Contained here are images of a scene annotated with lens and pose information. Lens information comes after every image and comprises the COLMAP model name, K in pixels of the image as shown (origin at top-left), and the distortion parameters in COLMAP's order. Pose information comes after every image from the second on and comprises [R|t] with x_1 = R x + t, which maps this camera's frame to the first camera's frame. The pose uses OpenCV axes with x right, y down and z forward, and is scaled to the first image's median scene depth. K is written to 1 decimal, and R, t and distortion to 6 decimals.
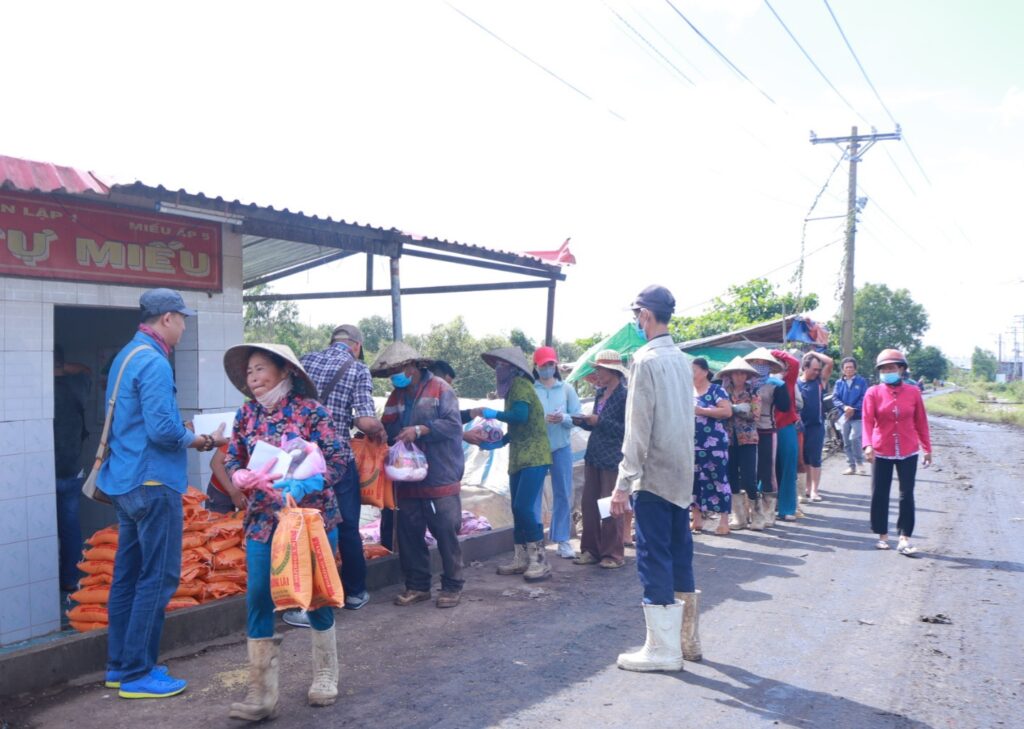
lens RADIAL K [[1096.1, 0, 434.7], [0, 1096.1, 374.0], [0, 0, 1]] dist [0.009763, 0.000000]
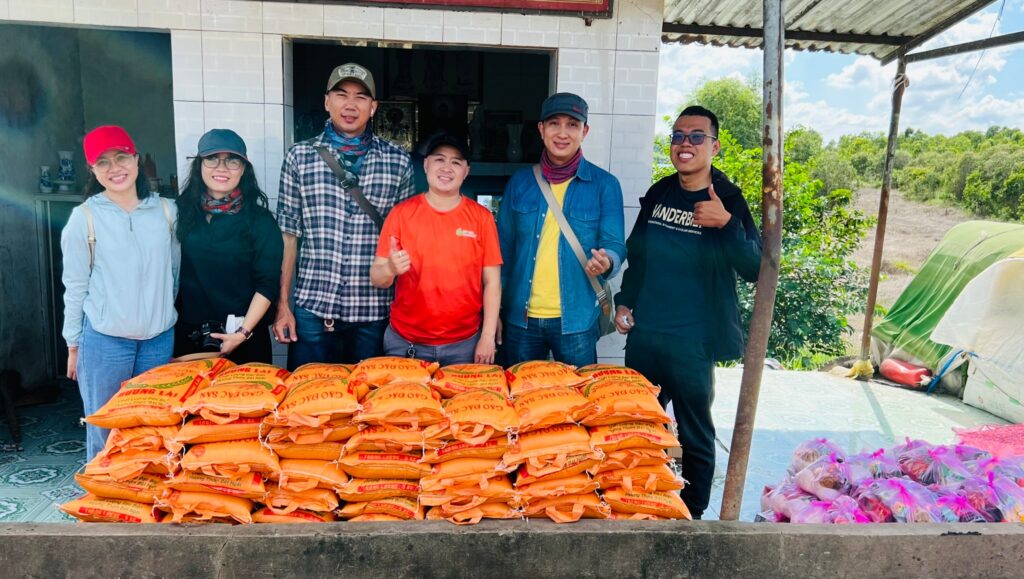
lens RADIAL K [[917.5, 0, 497.2], [0, 917.5, 321.4], [0, 0, 1]] dist [0.095441, -0.157069]
pose [[0.611442, 0.162954, -0.774328, 0.209987], [-0.043401, 0.983999, 0.172807, 0.007275], [0.790098, -0.072055, 0.608731, 0.664401]]
